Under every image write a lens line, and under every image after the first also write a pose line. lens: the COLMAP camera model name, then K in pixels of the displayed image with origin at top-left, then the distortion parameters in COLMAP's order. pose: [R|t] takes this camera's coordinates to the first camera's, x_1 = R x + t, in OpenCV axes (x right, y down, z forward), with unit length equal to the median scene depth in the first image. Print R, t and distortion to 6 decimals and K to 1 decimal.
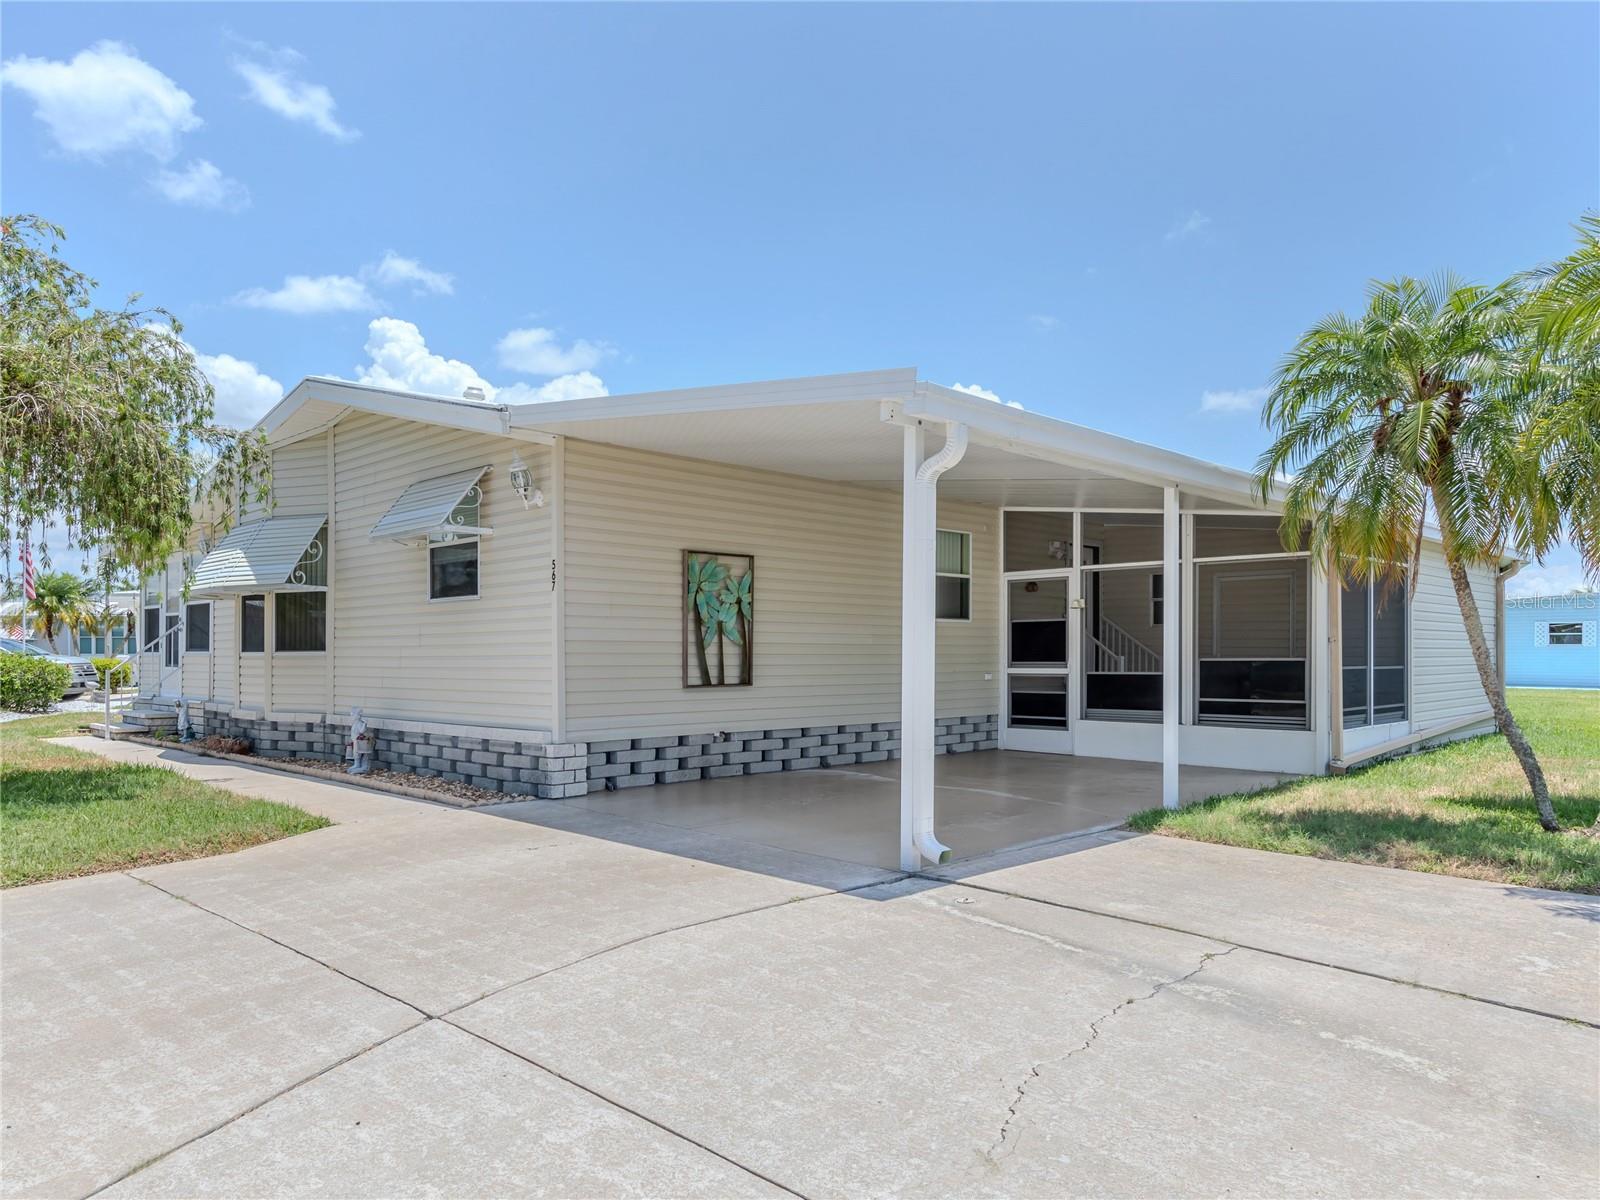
lens RADIAL K [[1060.9, 0, 771.1], [0, 1060.9, 650.8], [0, 0, 1]] dist [-0.006568, -0.003550]
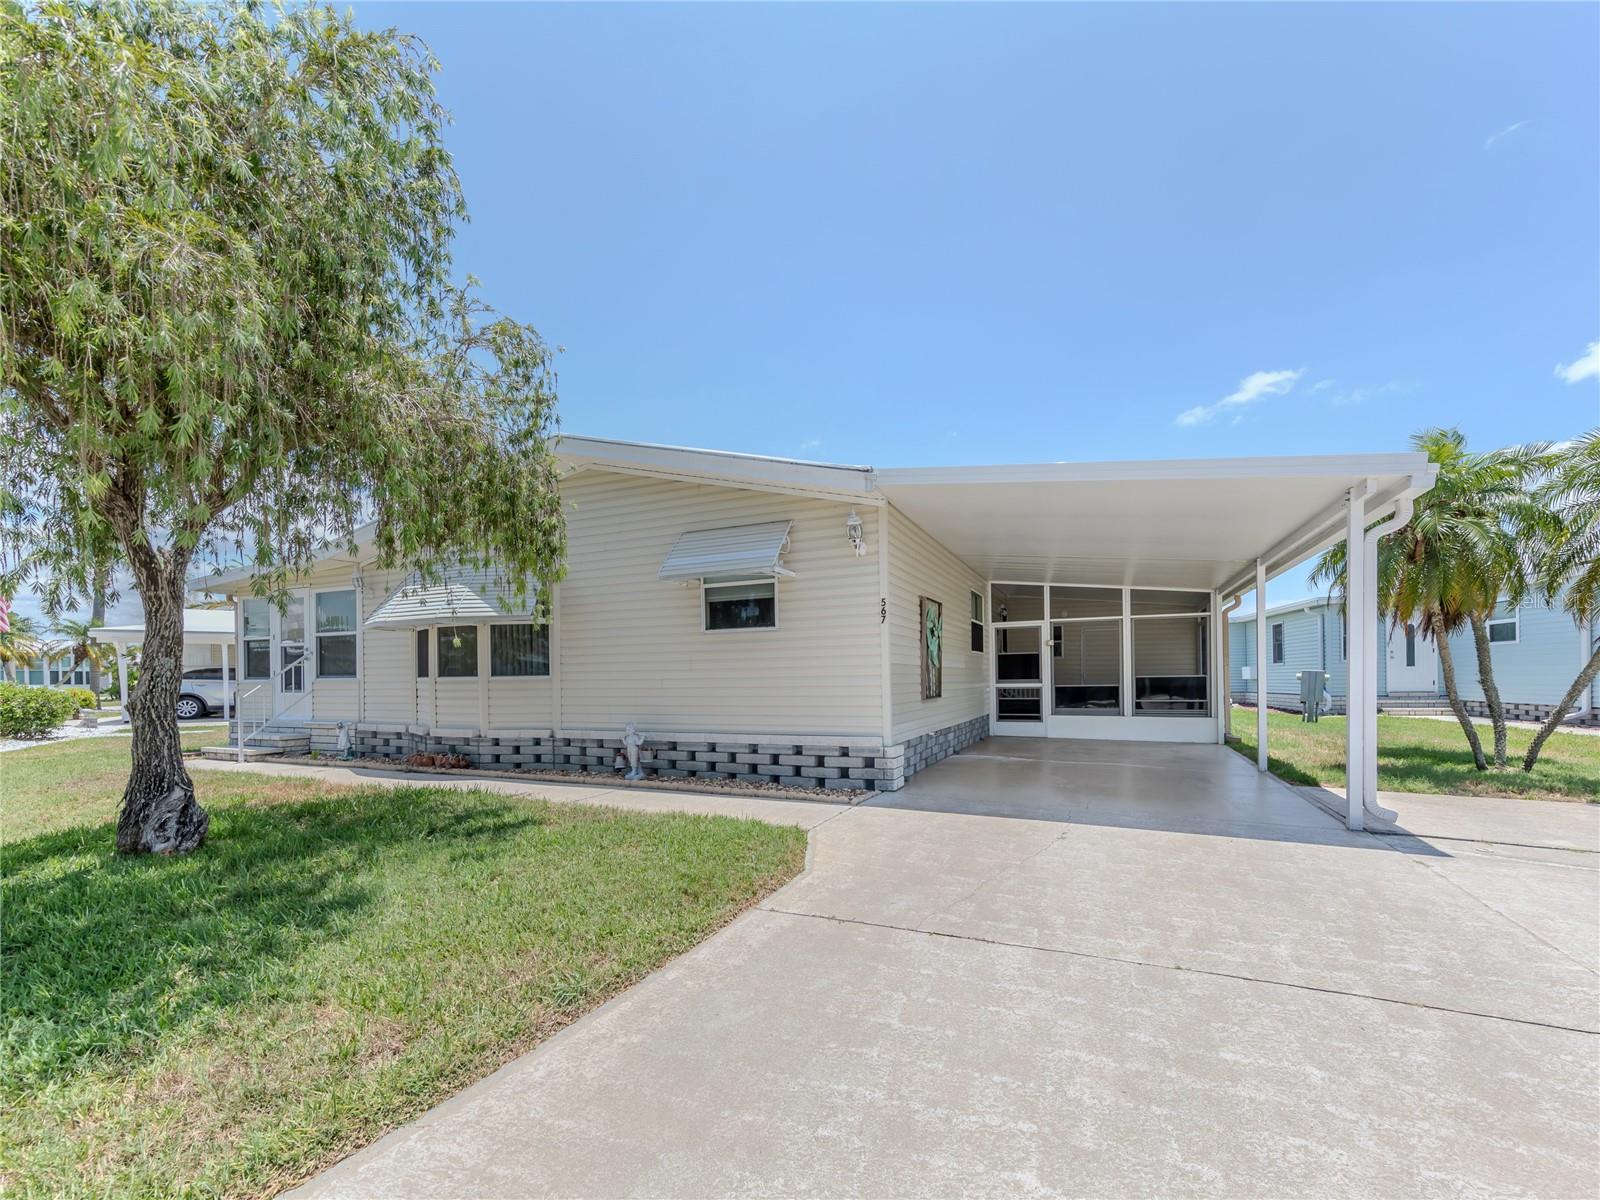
lens RADIAL K [[635.3, 0, 822.0], [0, 635.3, 684.1], [0, 0, 1]] dist [0.007491, -0.000519]
pose [[0.930825, -0.012412, 0.365255, -0.401445], [0.007992, 0.999875, 0.013608, 0.002768], [-0.365378, -0.009748, 0.930808, 0.244670]]
